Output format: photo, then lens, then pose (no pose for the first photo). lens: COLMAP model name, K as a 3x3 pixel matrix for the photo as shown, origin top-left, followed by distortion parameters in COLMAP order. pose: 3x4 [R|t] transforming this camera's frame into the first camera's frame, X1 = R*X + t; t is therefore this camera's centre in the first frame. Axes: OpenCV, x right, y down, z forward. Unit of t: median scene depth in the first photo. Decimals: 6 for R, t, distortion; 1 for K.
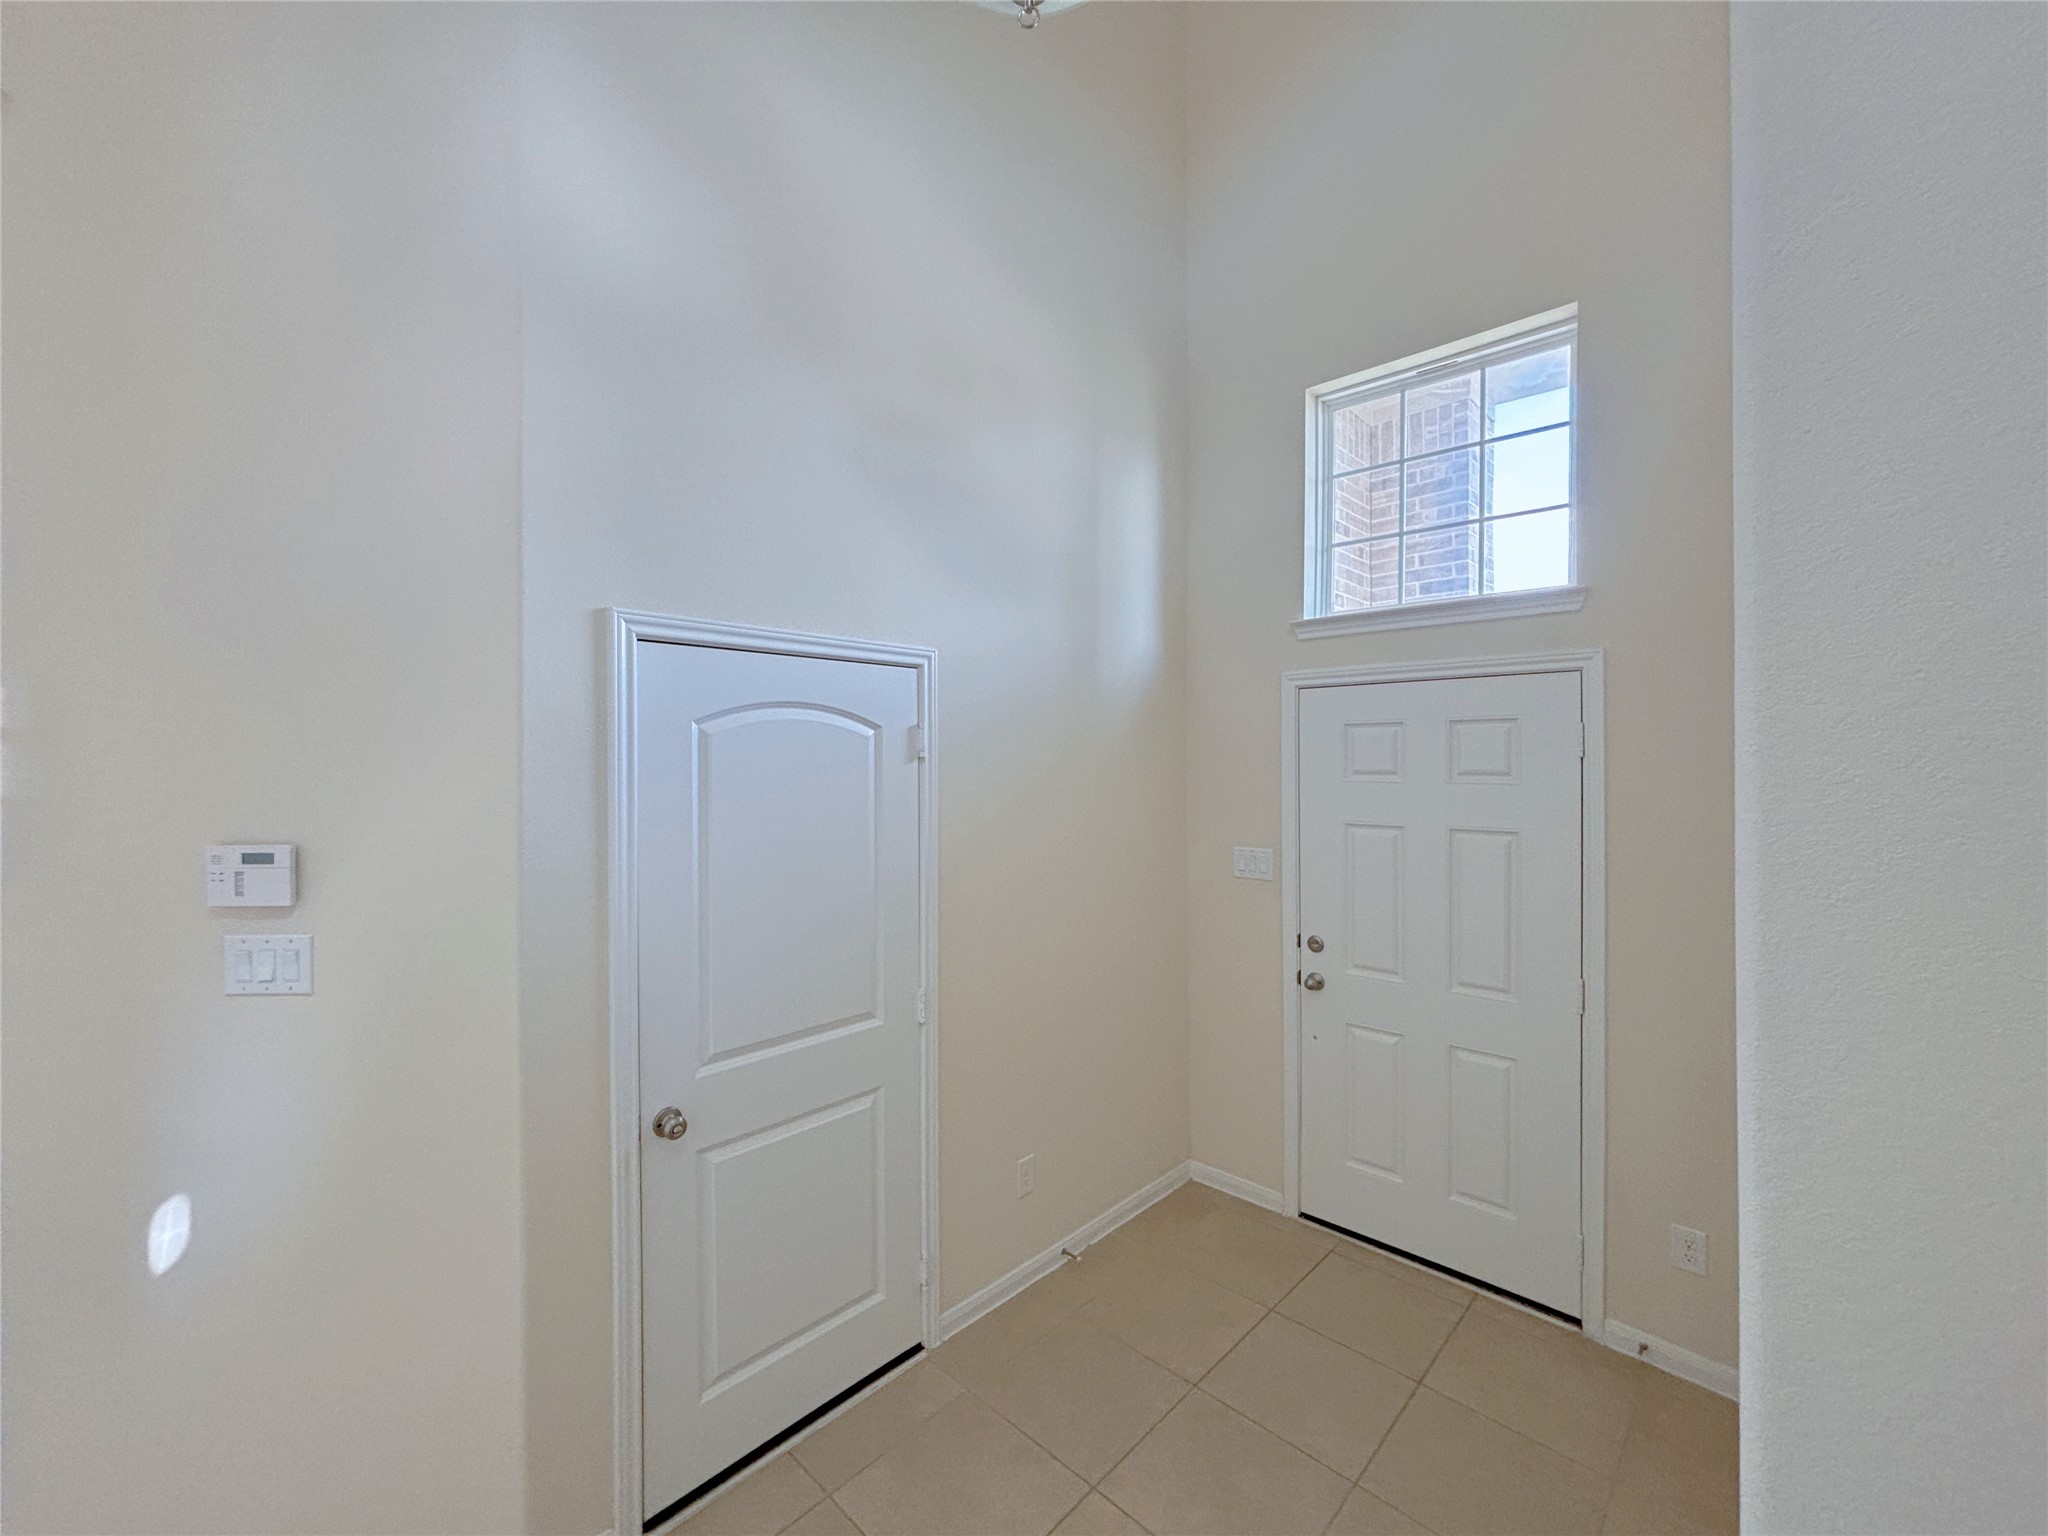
lens RADIAL K [[826.8, 0, 1024.0], [0, 826.8, 768.0], [0, 0, 1]] dist [-0.002519, 0.000183]
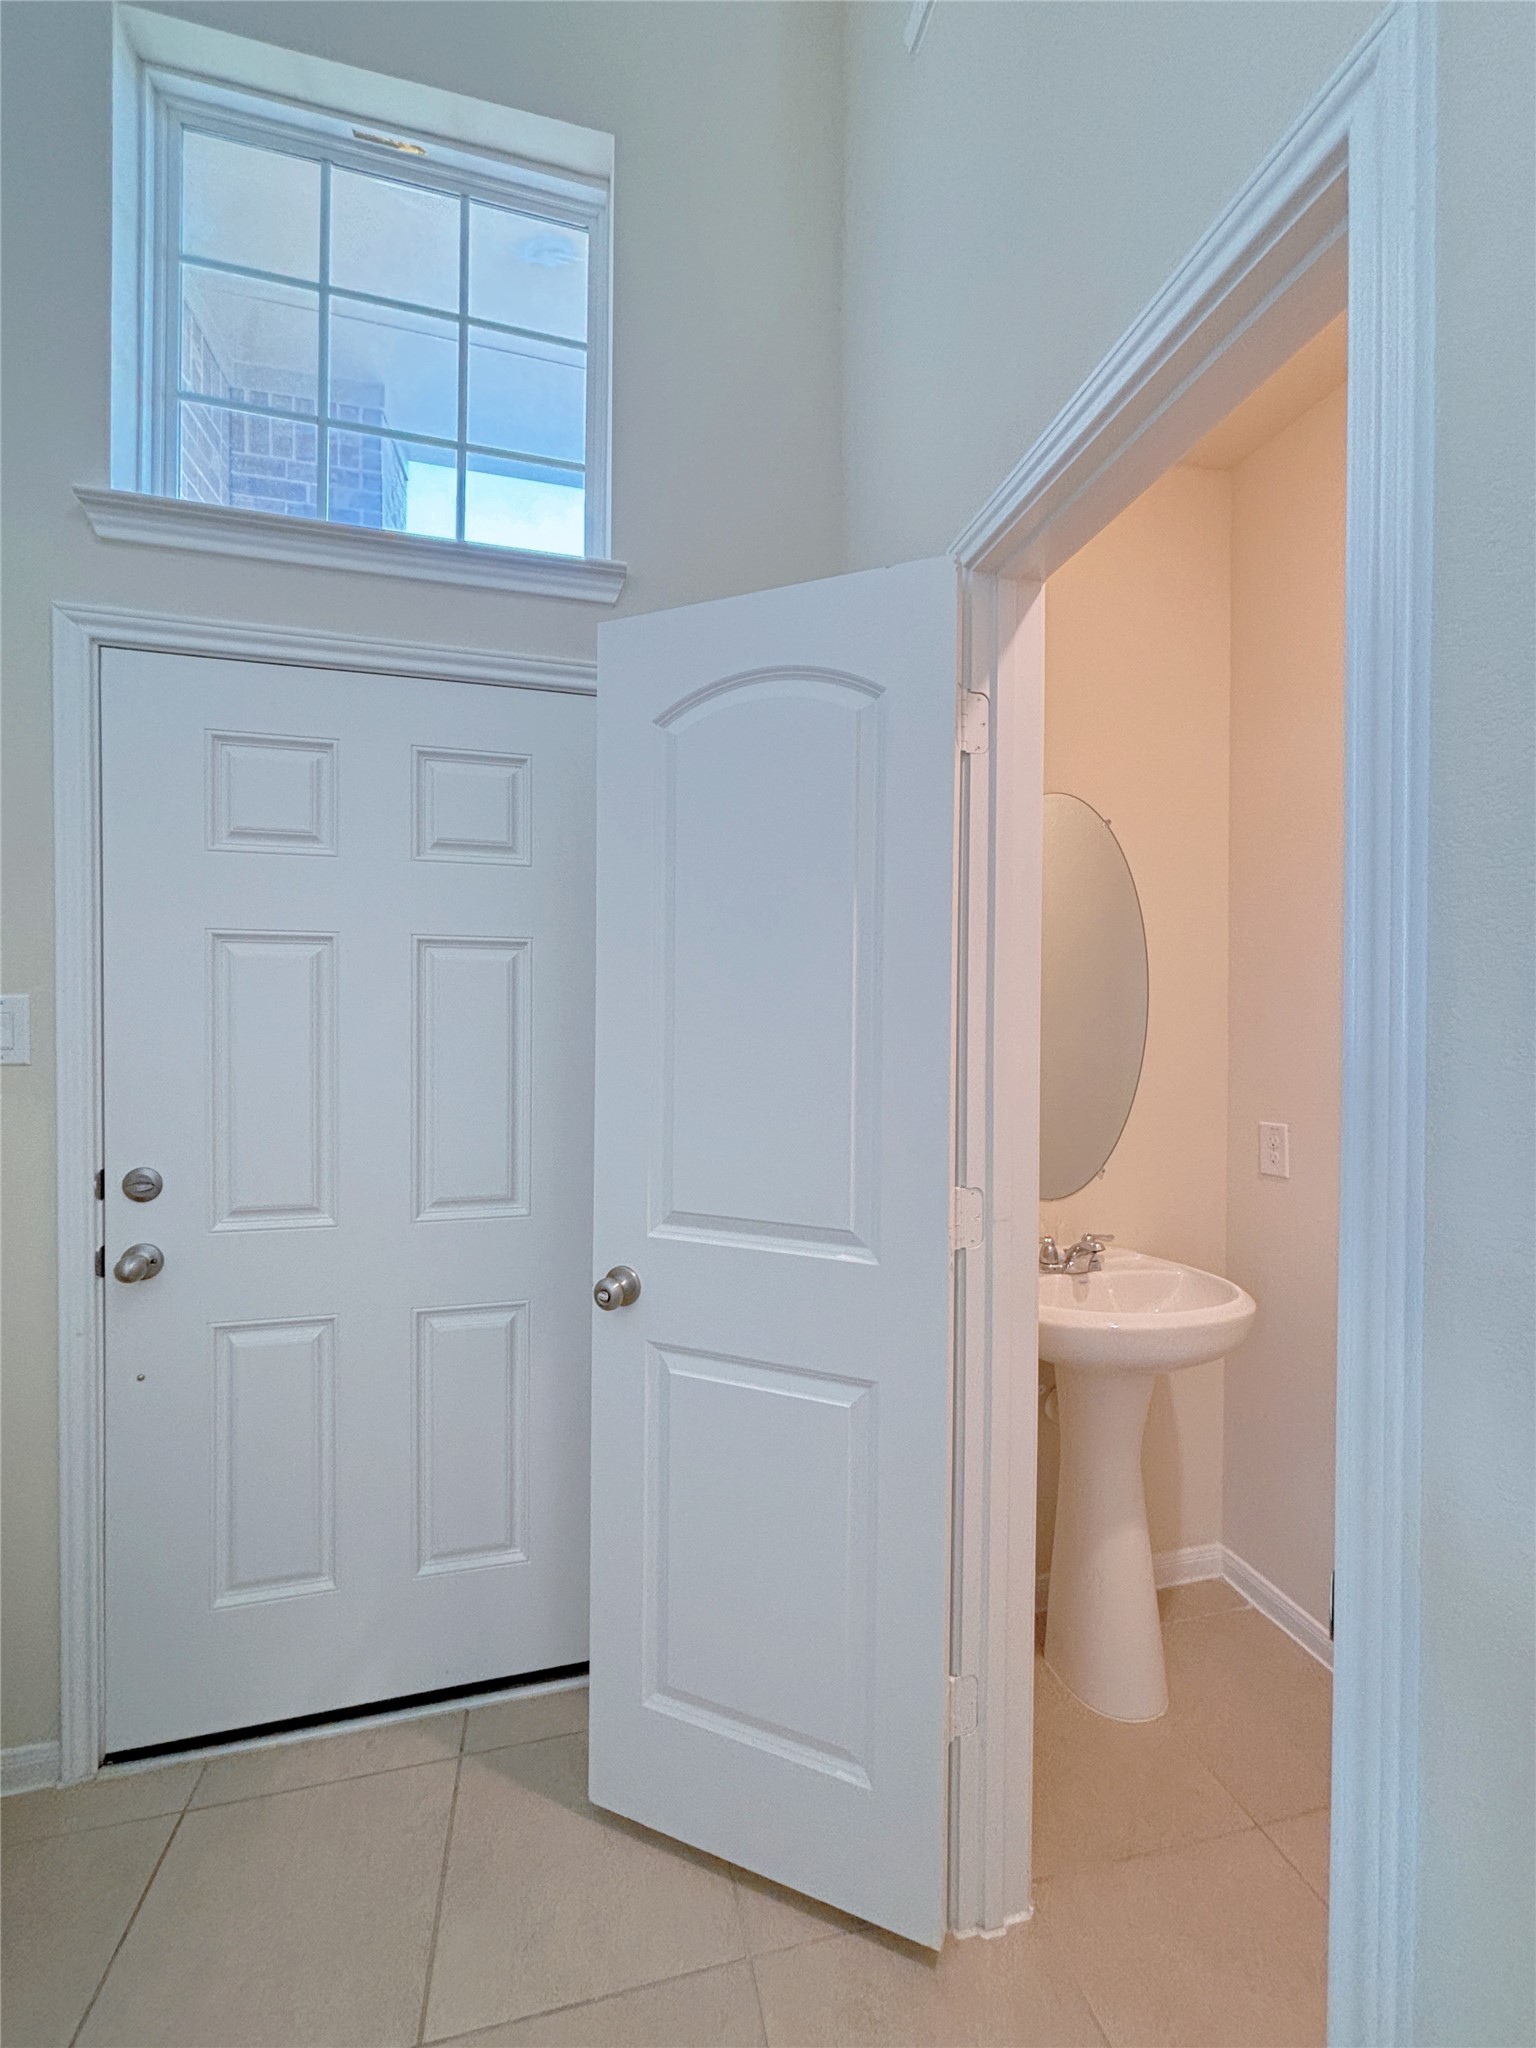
lens RADIAL K [[826.8, 0, 770.7], [0, 826.8, 1035.8], [0, 0, 1]] dist [-0.002519, 0.000183]
pose [[0.538519, -0.005681, 0.842594, 0.143407], [-0.000445, 0.999975, 0.007027, 0.121906], [-0.842613, -0.004159, 0.538503, 0.427436]]
